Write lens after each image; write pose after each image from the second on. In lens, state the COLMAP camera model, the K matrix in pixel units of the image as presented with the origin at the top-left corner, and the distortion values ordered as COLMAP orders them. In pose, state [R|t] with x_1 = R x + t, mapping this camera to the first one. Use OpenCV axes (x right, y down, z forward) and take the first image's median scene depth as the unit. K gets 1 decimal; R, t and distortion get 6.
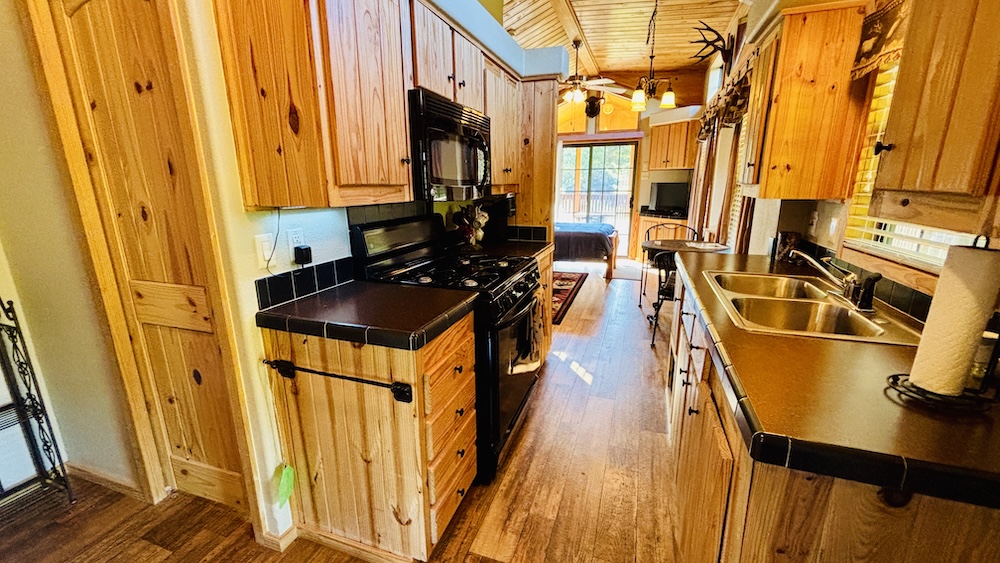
lens RADIAL K [[404.7, 0, 499.5], [0, 404.7, 281.7], [0, 0, 1]] dist [-0.002498, -0.000382]
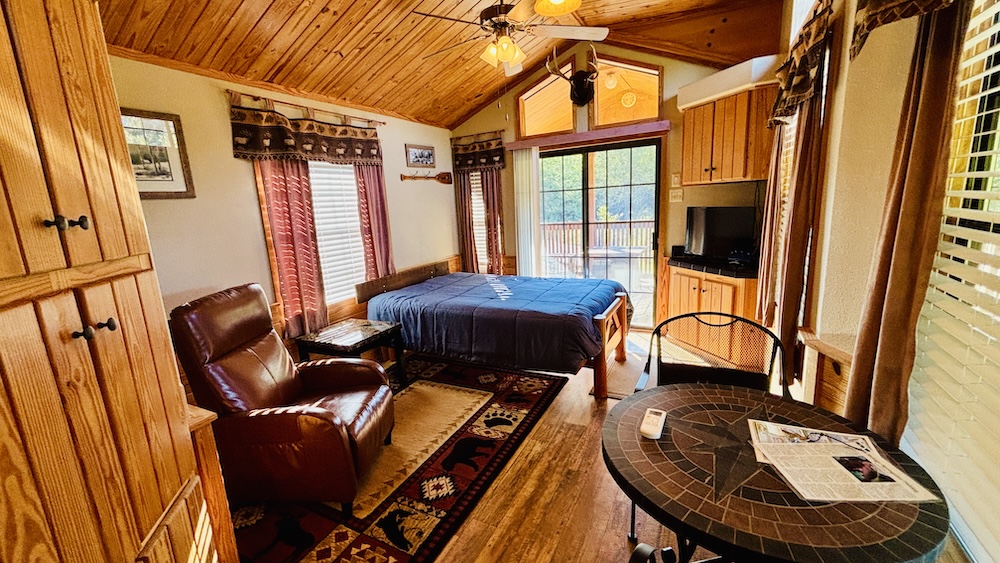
lens RADIAL K [[404.7, 0, 502.2], [0, 404.7, 279.9], [0, 0, 1]] dist [-0.002498, -0.000382]
pose [[0.990079, -0.022634, -0.138679, 0.193514], [0.015681, 0.998574, -0.051021, -0.117221], [0.139636, 0.048340, 0.989022, 0.404033]]
